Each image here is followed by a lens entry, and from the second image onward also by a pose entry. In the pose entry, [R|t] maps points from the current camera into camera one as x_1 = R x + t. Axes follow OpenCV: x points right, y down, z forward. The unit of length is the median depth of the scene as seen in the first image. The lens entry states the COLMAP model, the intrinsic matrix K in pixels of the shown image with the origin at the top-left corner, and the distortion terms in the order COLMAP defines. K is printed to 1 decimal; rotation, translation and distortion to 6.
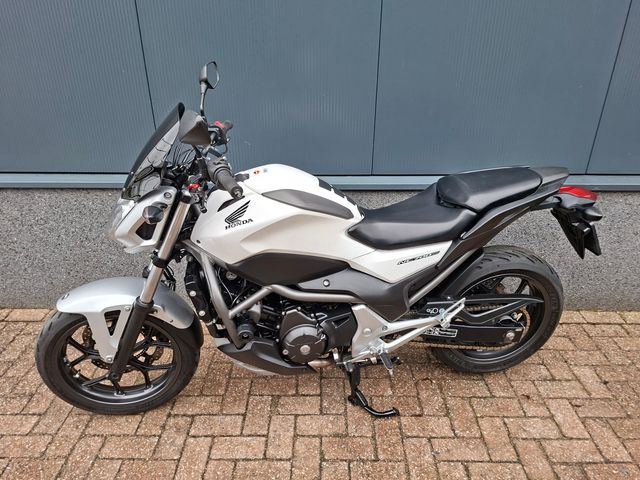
lens RADIAL K [[453.1, 0, 317.9], [0, 453.1, 241.9], [0, 0, 1]] dist [0.009761, -0.027642]
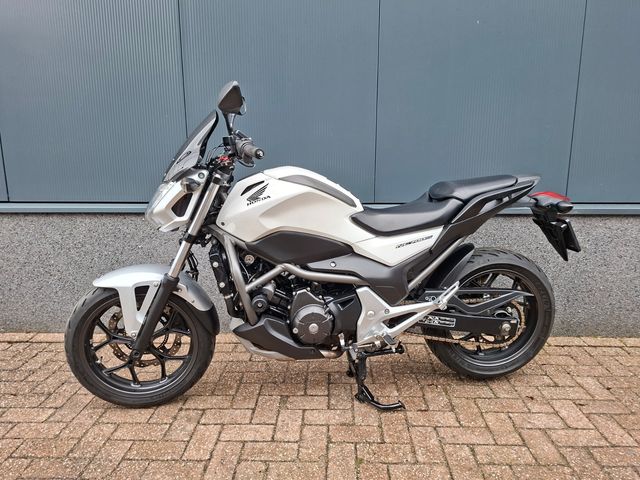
lens RADIAL K [[453.1, 0, 321.3], [0, 453.1, 236.9], [0, 0, 1]] dist [0.009761, -0.027642]
pose [[0.999805, 0.003047, -0.019507, 0.010218], [-0.007938, 0.966681, -0.255861, 0.290530], [0.018078, 0.255966, 0.966517, -0.097107]]
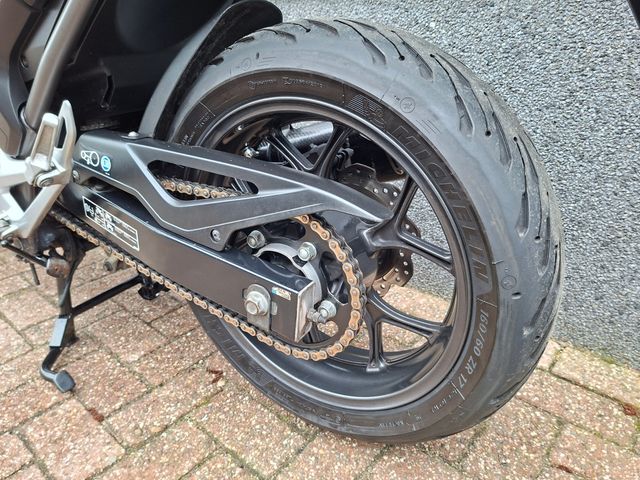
lens RADIAL K [[453.1, 0, 319.7], [0, 453.1, 241.6], [0, 0, 1]] dist [0.009761, -0.027642]
pose [[0.775006, 0.263025, -0.574617, 0.649722], [-0.278630, 0.958338, 0.062871, 0.143283], [0.567214, 0.111380, 0.816004, 0.805445]]
